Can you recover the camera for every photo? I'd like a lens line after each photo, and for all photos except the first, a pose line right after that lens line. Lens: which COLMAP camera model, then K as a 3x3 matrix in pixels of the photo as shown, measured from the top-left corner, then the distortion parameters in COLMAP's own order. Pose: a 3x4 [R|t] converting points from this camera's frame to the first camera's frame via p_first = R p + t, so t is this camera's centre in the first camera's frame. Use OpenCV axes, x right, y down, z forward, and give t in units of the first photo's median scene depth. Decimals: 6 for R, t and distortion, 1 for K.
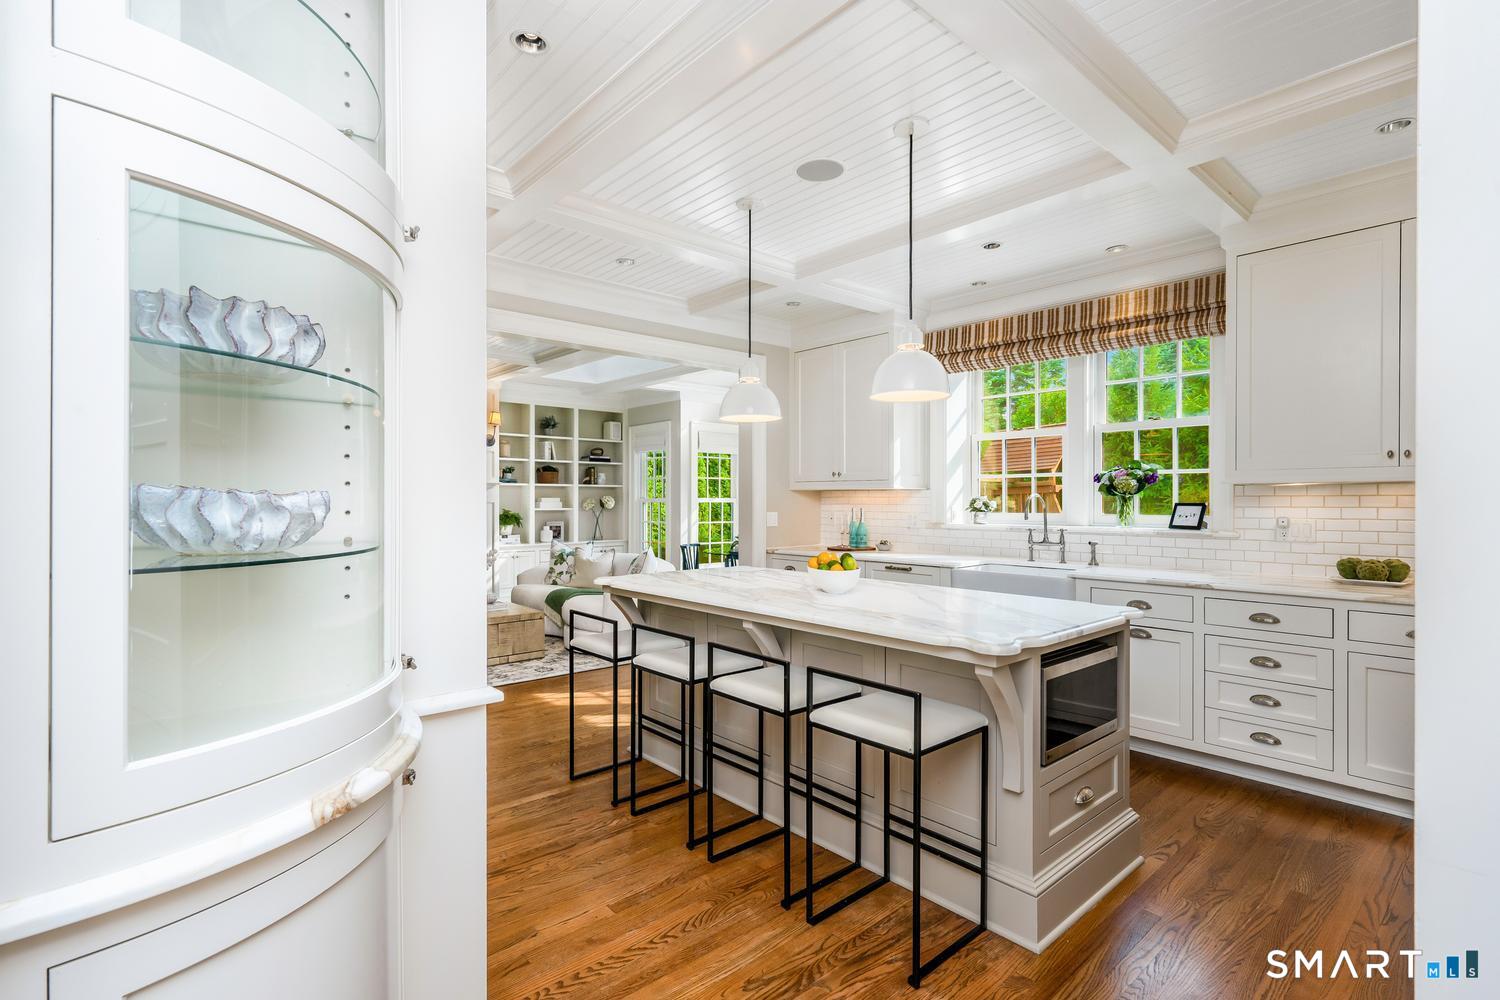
lens RADIAL K [[729.7, 0, 761.7], [0, 729.7, 506.0], [0, 0, 1]] dist [0.000563, 0.000289]
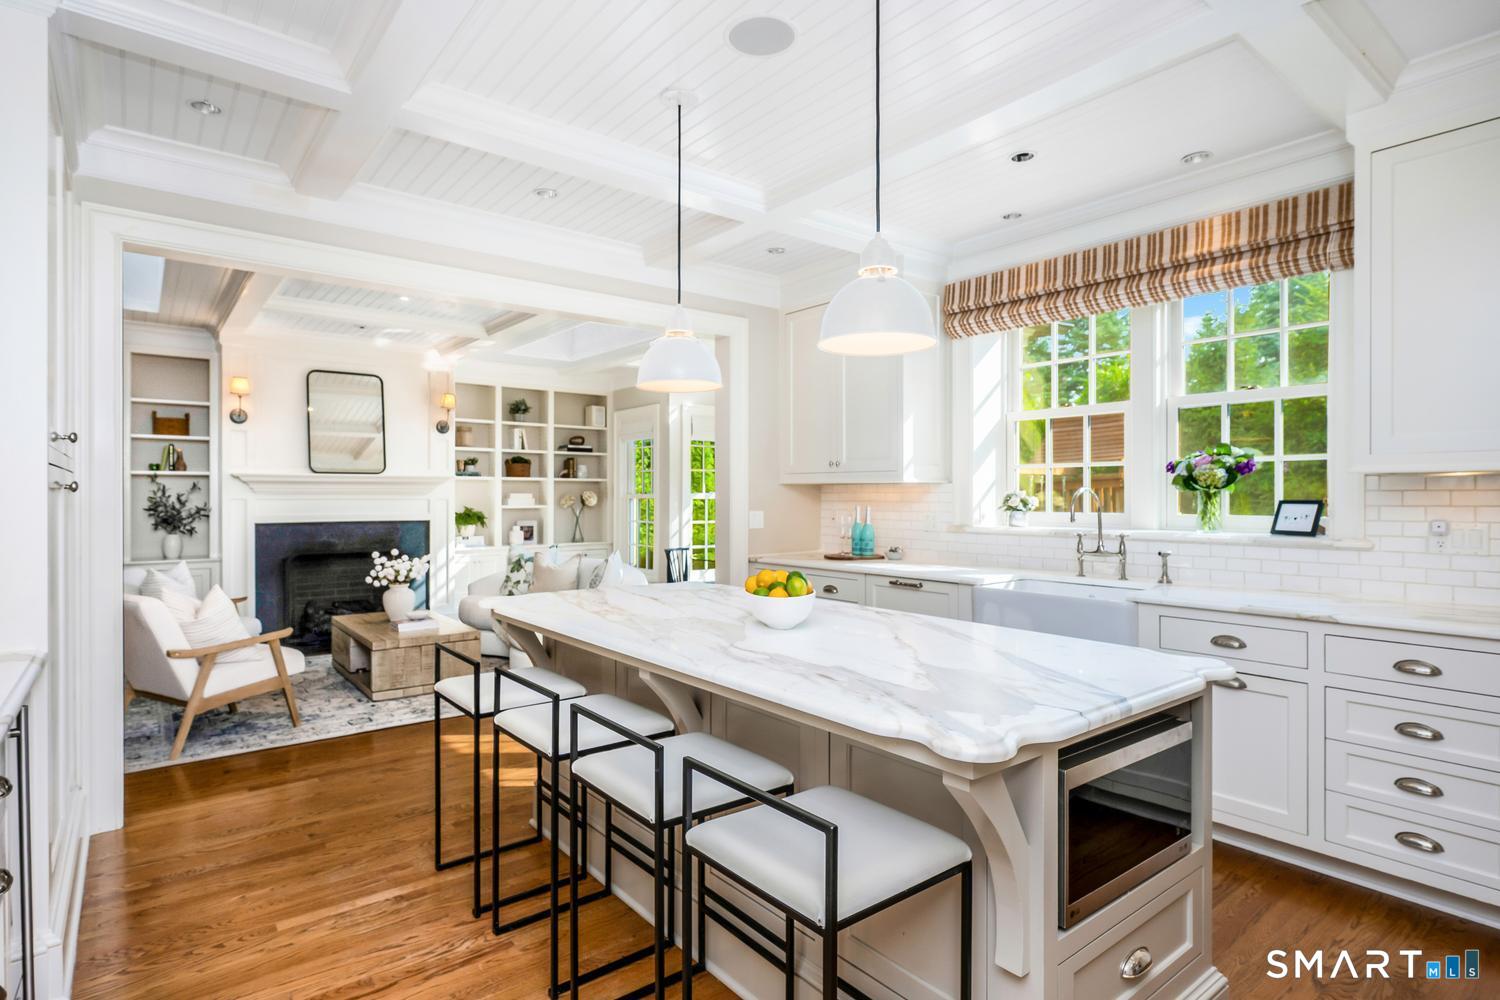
lens RADIAL K [[780.5, 0, 750.0], [0, 780.5, 500.0], [0, 0, 1]] dist [0.001182, -0.000462]
pose [[0.997188, 0.000446, -0.074934, 0.084567], [-0.000700, 0.999994, -0.003365, -0.001213], [0.074932, 0.003408, 0.997183, 0.158733]]
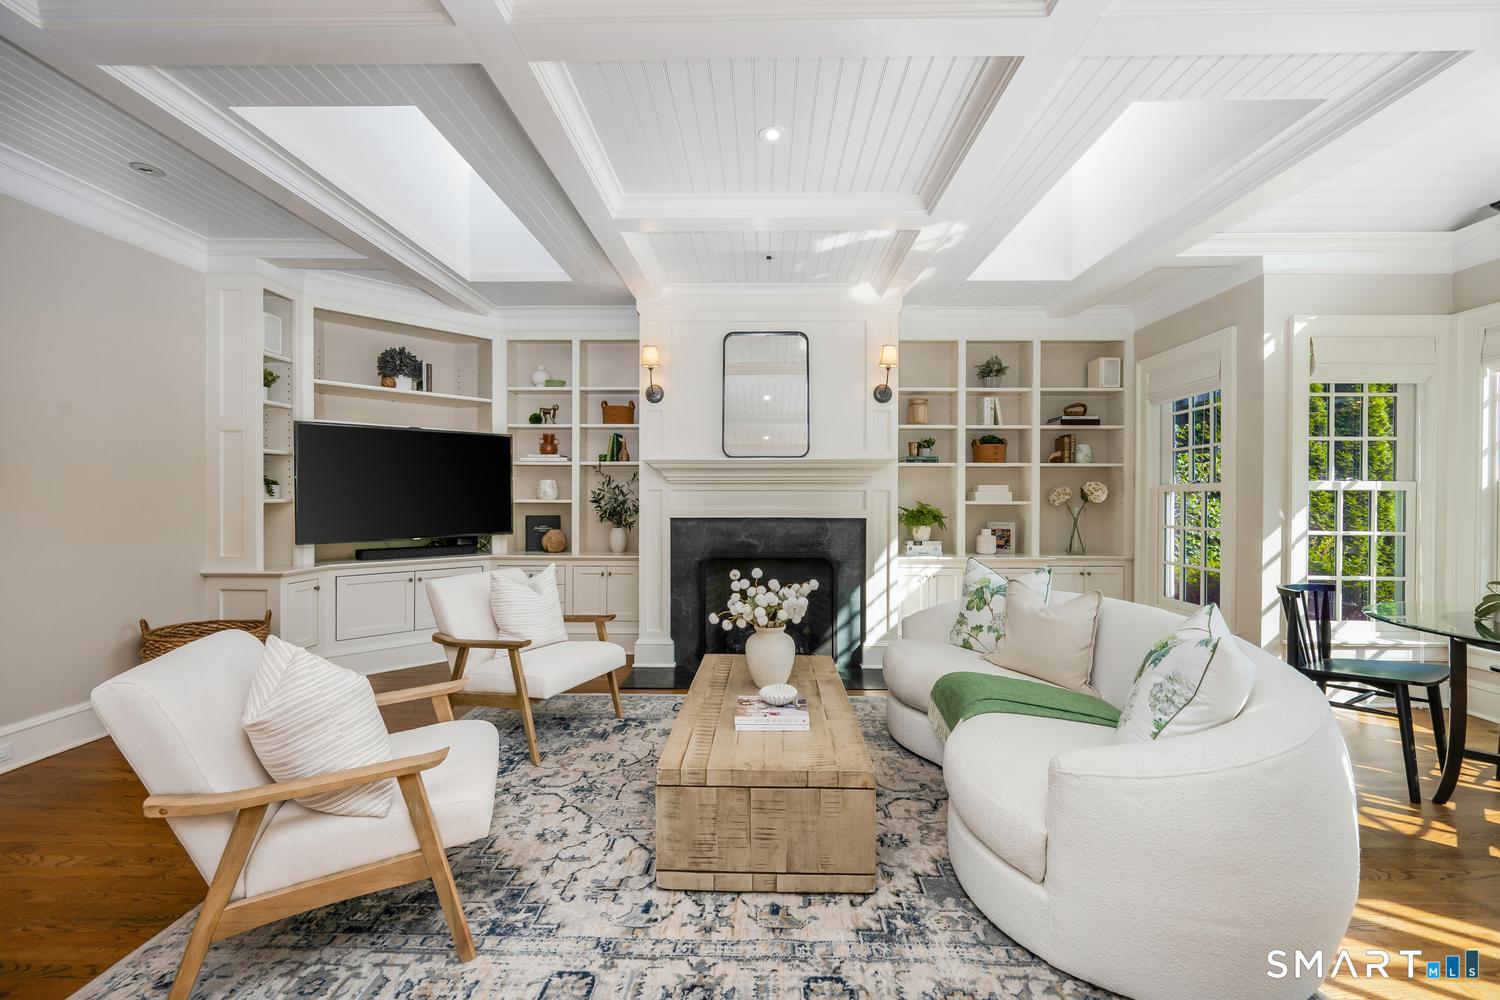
lens RADIAL K [[536.8, 0, 791.5], [0, 536.8, 503.4], [0, 0, 1]] dist [0.000720, 0.000097]
pose [[0.736071, 0.004652, -0.676889, -0.166396], [-0.007200, 0.999974, -0.000957, 0.010995], [0.676866, 0.005578, 0.736085, 0.882379]]
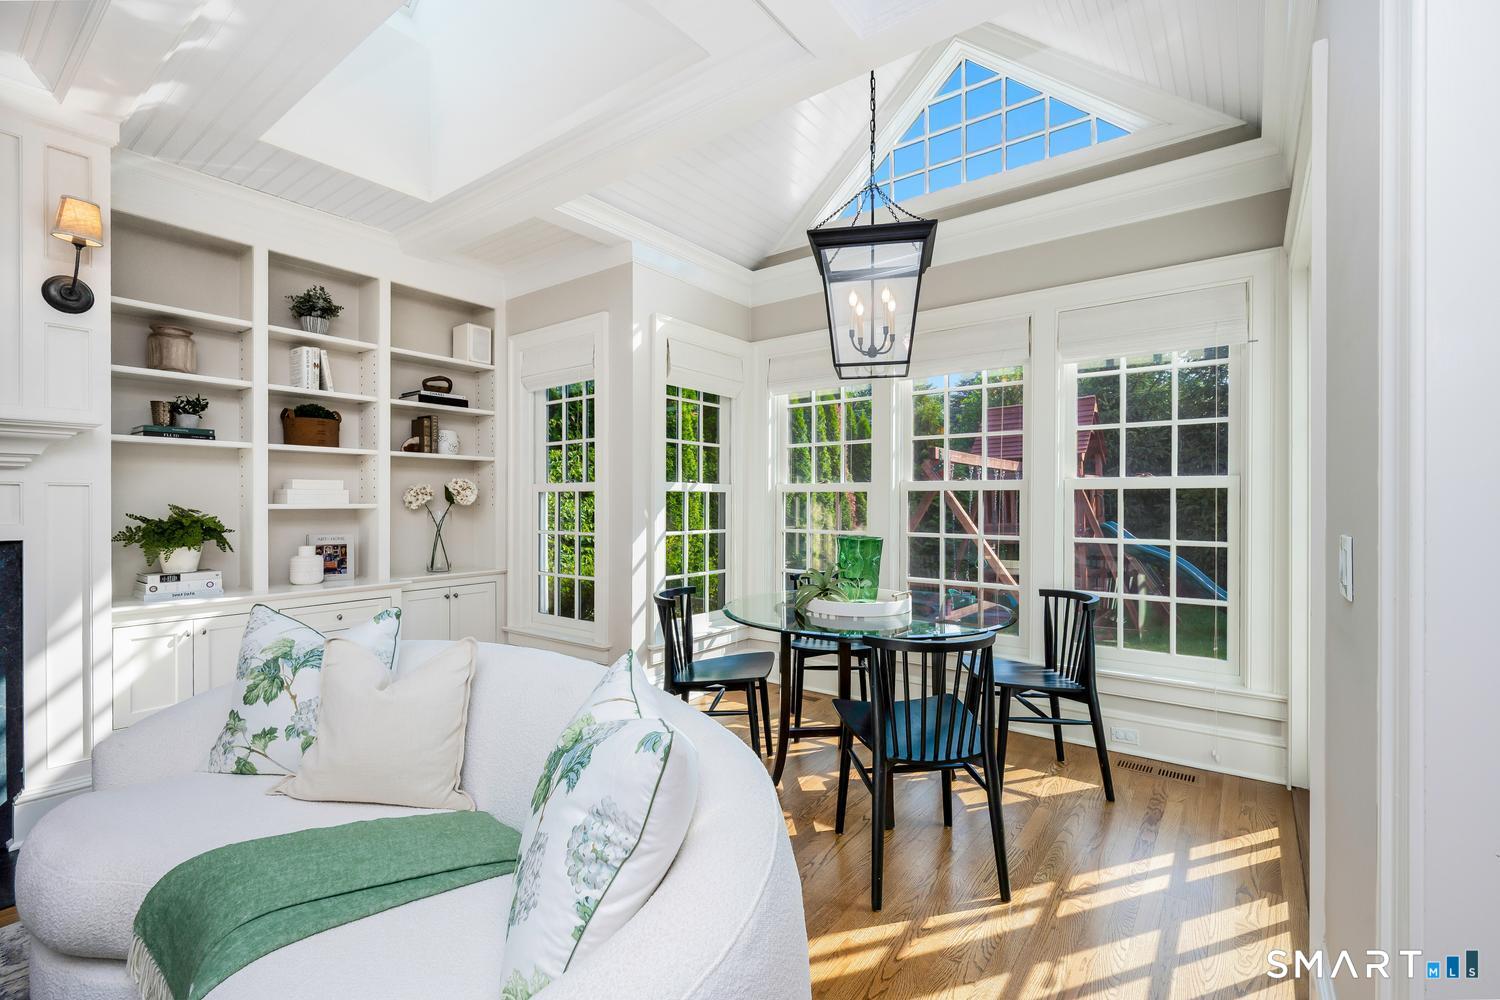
lens RADIAL K [[663.9, 0, 750.0], [0, 663.9, 500.0], [0, 0, 1]] dist [0.002025, 0.000279]
pose [[0.983638, -0.002213, 0.180140, -0.182559], [0.004220, 0.999933, -0.010763, 0.009999], [-0.180104, 0.011348, 0.983582, 0.945300]]
